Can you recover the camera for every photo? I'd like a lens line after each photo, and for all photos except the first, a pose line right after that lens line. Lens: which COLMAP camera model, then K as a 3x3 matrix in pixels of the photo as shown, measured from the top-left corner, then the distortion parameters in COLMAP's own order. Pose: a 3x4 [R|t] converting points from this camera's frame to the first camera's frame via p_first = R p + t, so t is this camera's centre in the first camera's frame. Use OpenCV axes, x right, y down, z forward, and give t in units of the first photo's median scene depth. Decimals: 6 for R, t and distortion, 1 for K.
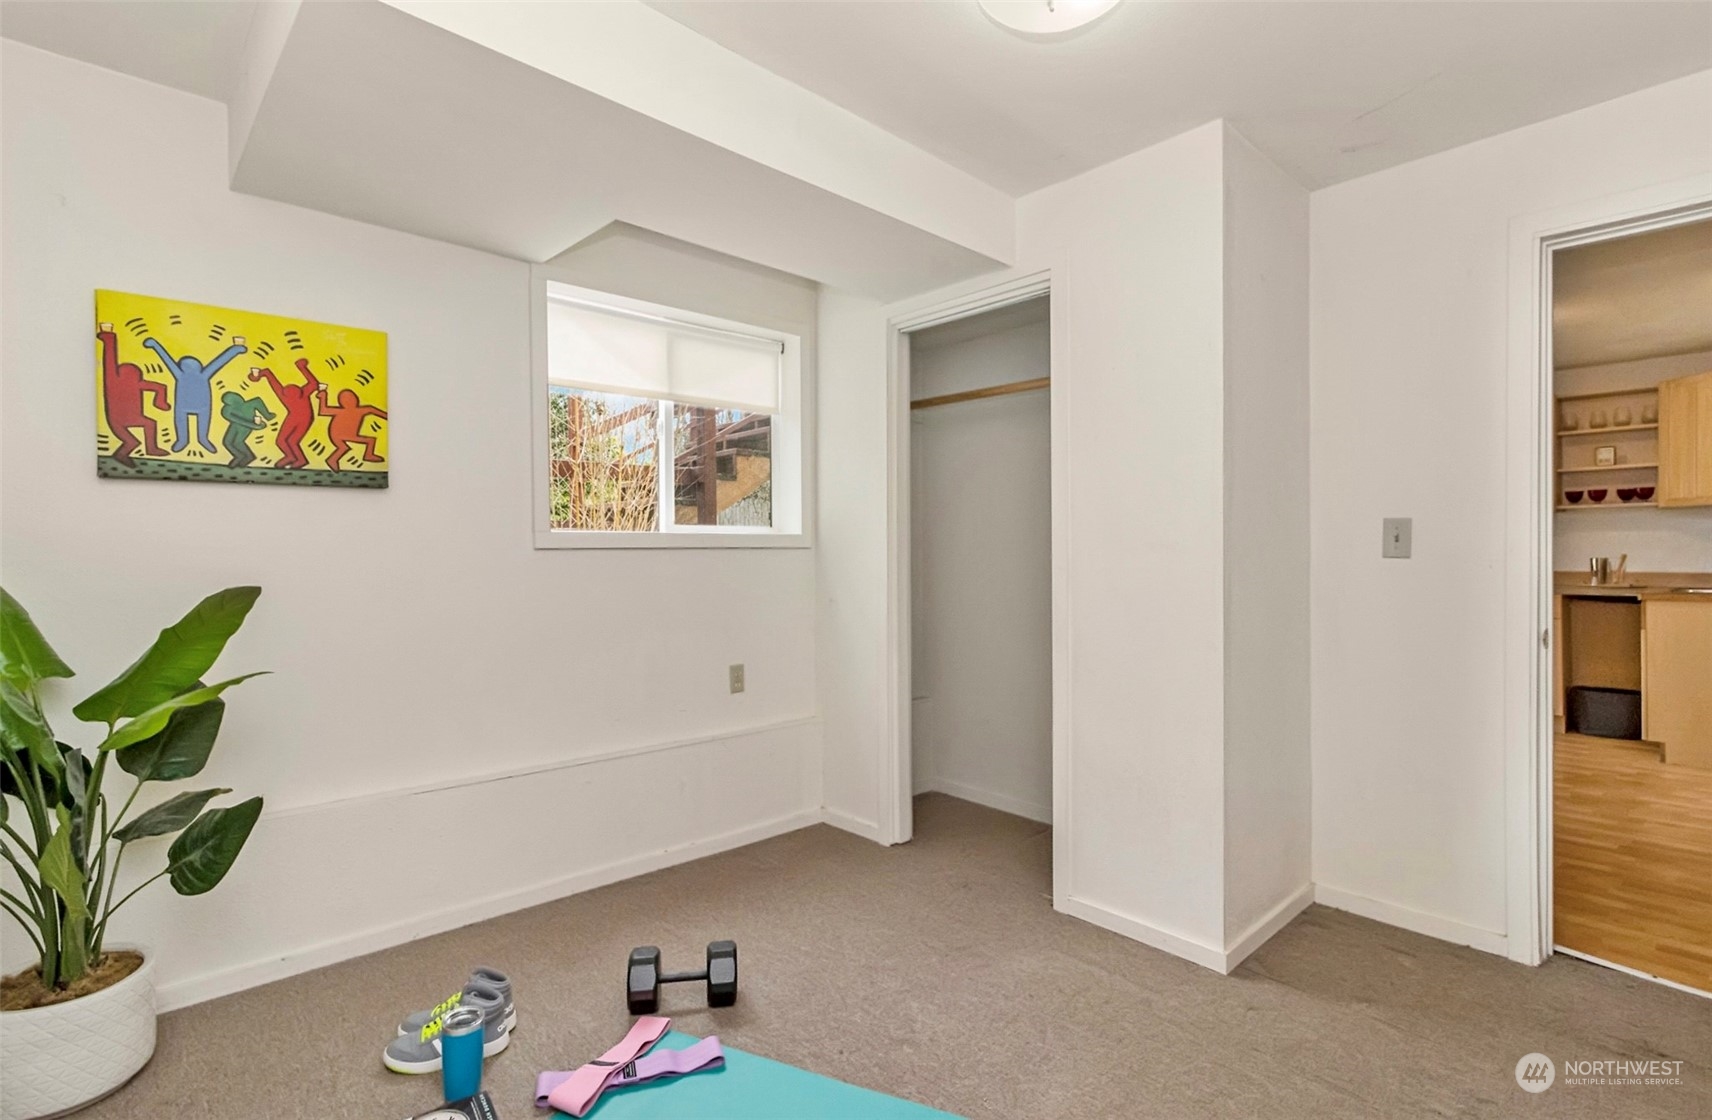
lens RADIAL K [[822.4, 0, 858.6], [0, 822.4, 551.1], [0, 0, 1]] dist [0.001665, 0.000245]
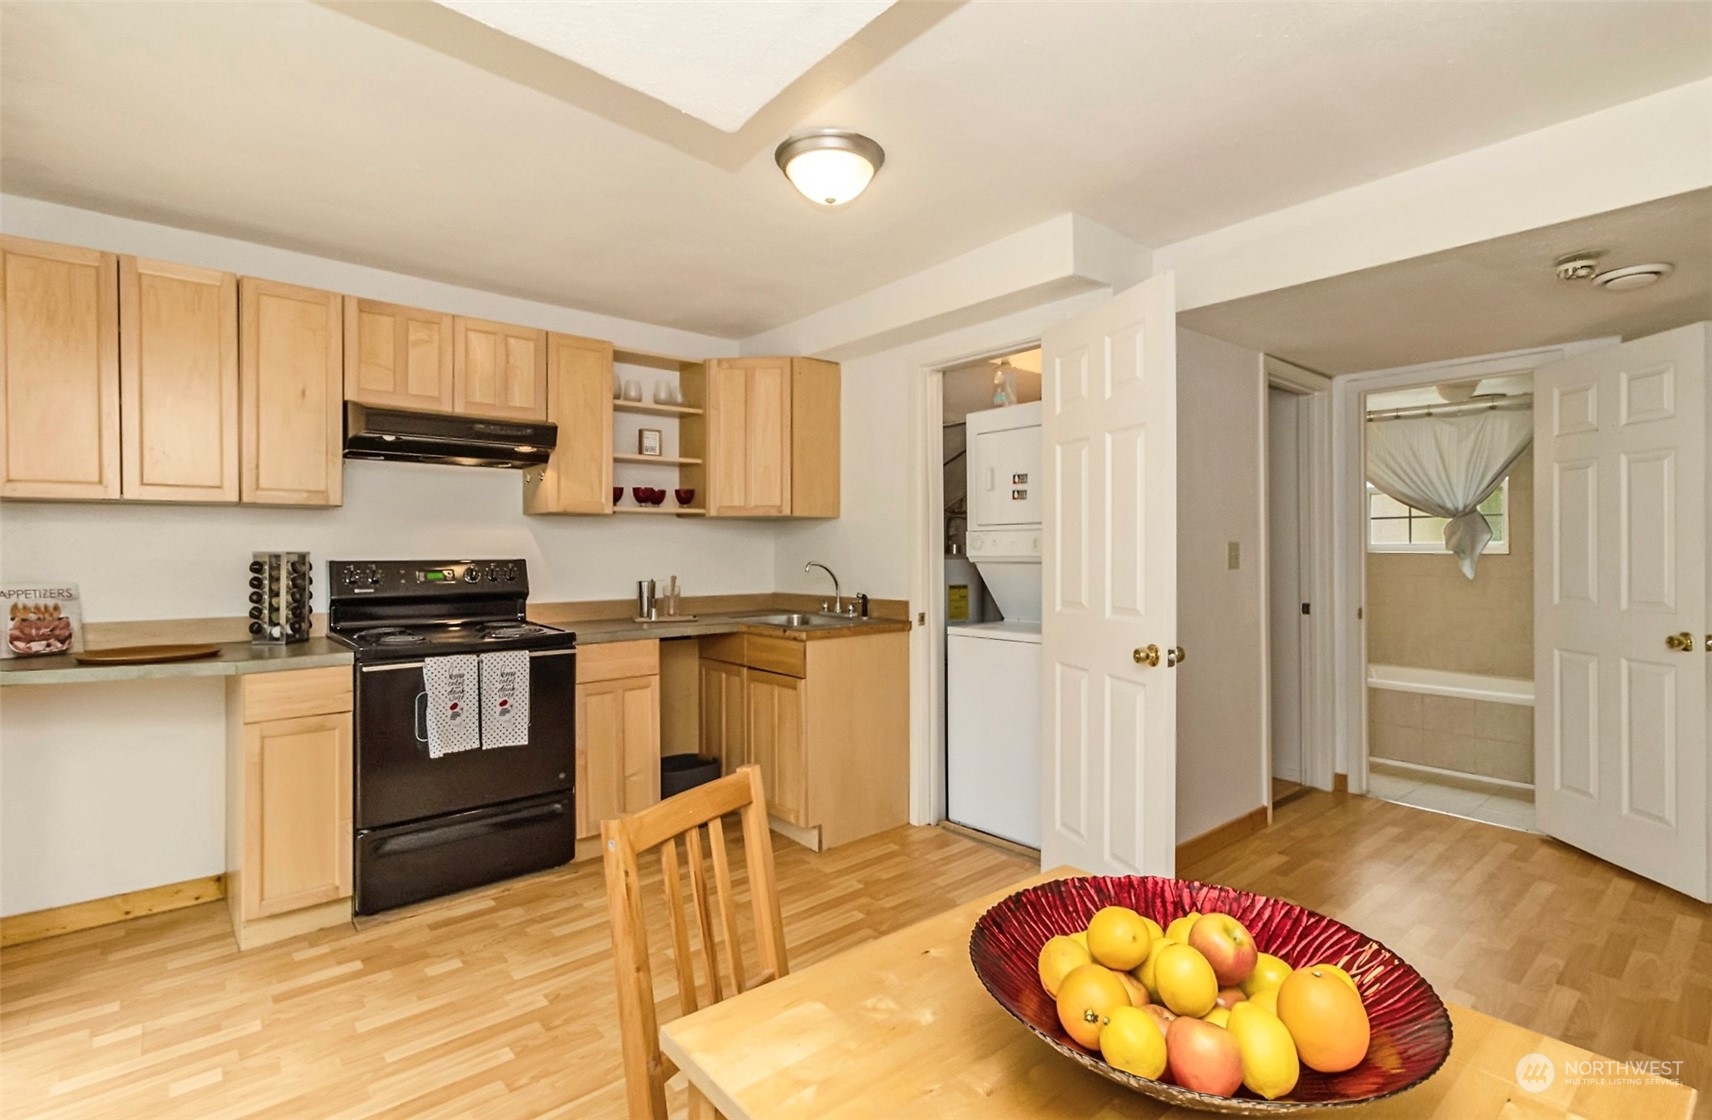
lens RADIAL K [[797.0, 0, 870.2], [0, 797.0, 547.6], [0, 0, 1]] dist [0.001239, -0.000516]
pose [[0.022497, -0.007586, 0.999718, 0.196695], [-0.009920, 0.999920, 0.007811, -0.028511], [-0.999698, -0.010093, 0.022420, 0.792611]]
